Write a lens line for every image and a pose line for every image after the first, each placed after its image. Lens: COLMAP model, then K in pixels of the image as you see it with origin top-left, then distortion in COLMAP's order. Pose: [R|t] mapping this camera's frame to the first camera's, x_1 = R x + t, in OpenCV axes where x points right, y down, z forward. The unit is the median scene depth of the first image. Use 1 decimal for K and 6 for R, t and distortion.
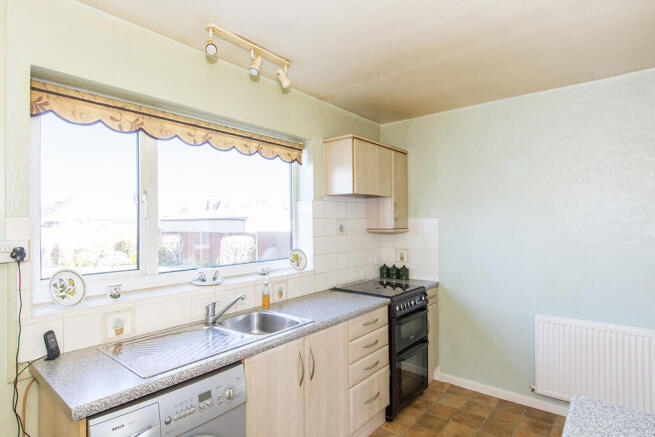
lens RADIAL K [[345.1, 0, 324.9], [0, 345.1, 221.0], [0, 0, 1]] dist [0.000483, 0.000197]
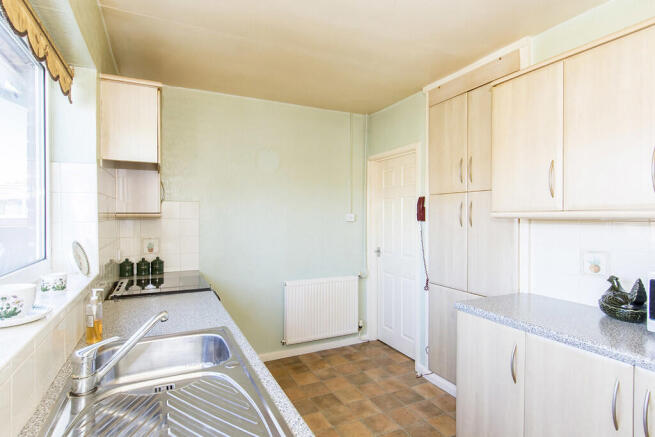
lens RADIAL K [[345.1, 0, 324.9], [0, 345.1, 221.0], [0, 0, 1]] dist [0.000483, 0.000197]
pose [[0.402404, -0.019845, 0.915247, -0.431082], [-0.019782, 0.999343, 0.030366, 0.010752], [-0.915249, -0.030325, 0.401747, 0.362392]]
